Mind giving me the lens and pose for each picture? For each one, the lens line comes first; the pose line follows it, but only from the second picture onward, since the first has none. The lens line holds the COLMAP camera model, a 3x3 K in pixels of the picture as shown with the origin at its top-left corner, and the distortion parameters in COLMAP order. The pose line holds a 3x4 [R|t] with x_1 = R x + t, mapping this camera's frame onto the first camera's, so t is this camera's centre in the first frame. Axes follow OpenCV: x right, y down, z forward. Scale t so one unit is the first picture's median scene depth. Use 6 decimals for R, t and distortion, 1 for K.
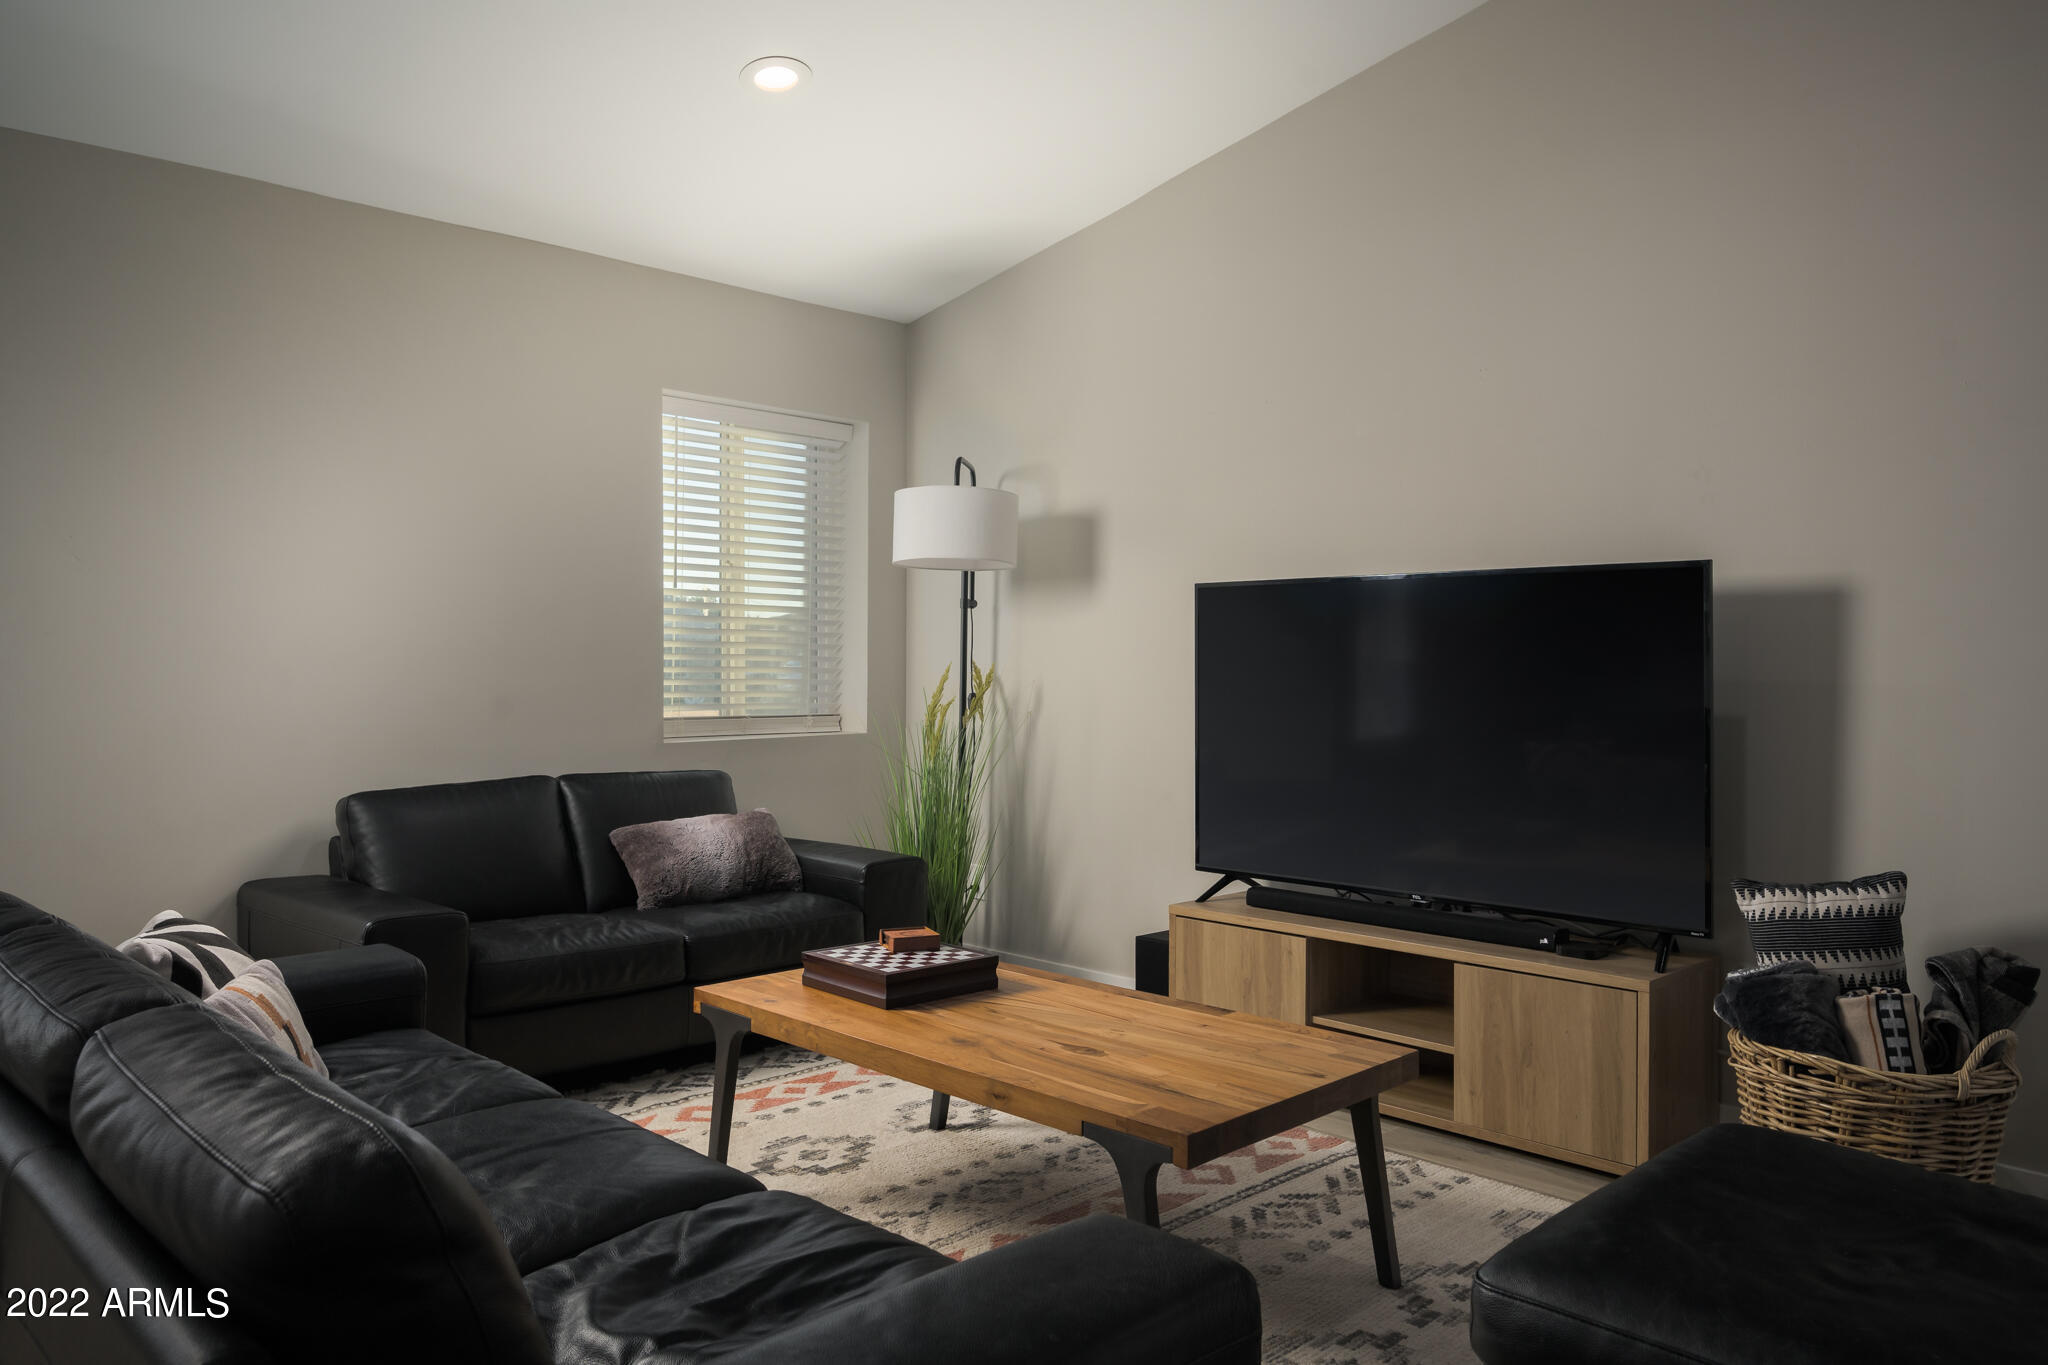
lens RADIAL K [[1443.5, 0, 1024.0], [0, 1443.5, 682.5], [0, 0, 1]] dist [0.005482, 0.000857]
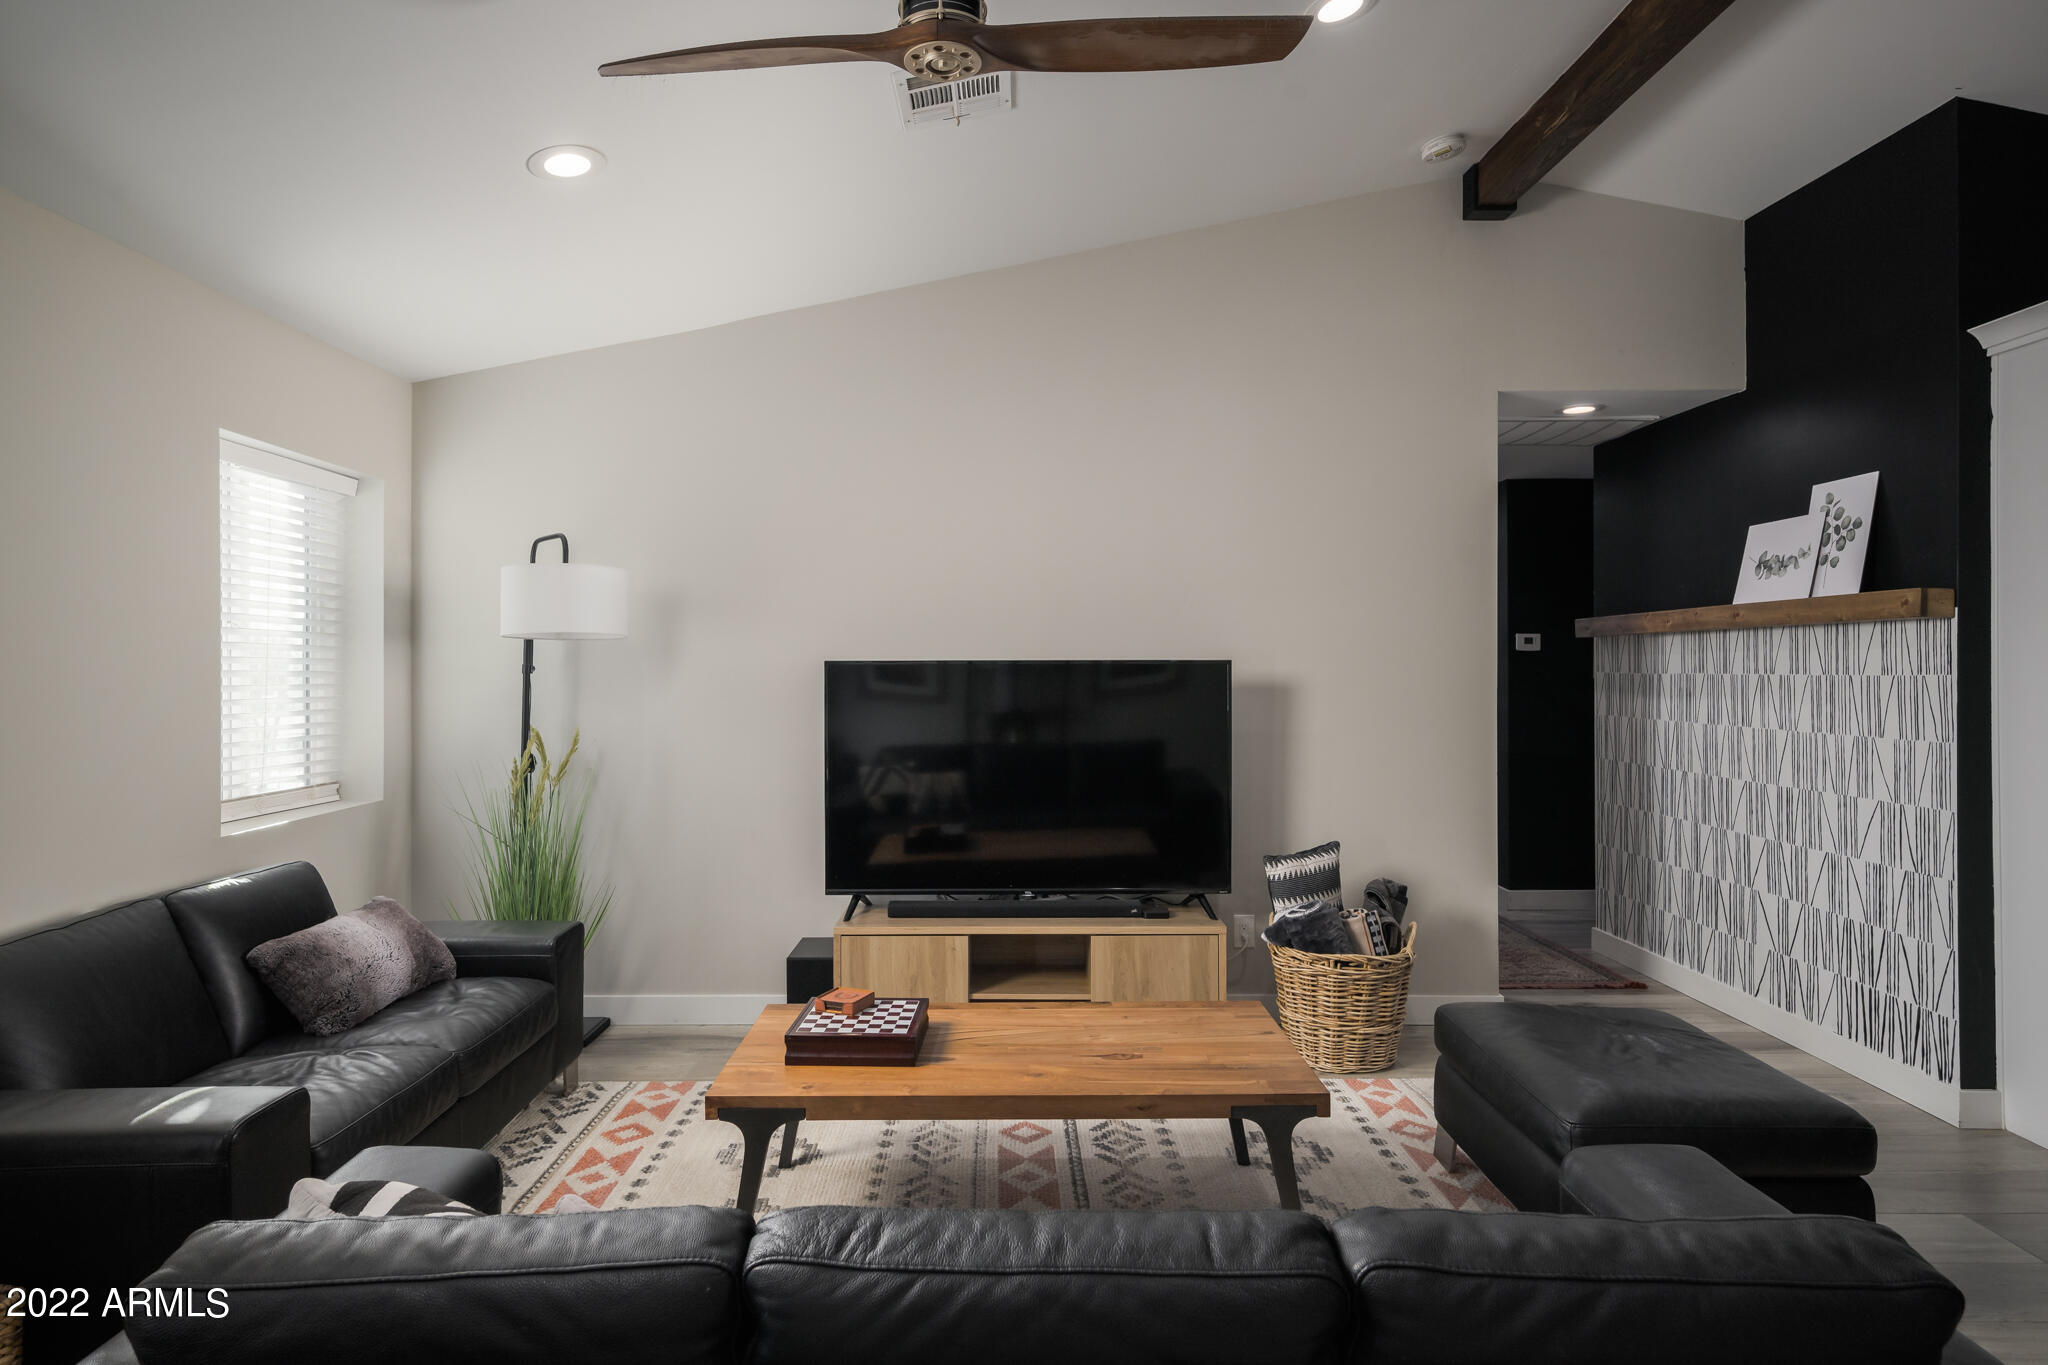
lens RADIAL K [[1129.9, 0, 1020.7], [0, 1129.9, 655.9], [0, 0, 1]] dist [-0.002956, -0.000483]
pose [[0.702462, 0.000904, 0.711720, -0.554000], [0.015585, 0.999740, -0.016652, -0.067493], [-0.711550, 0.022789, 0.702266, 0.252170]]
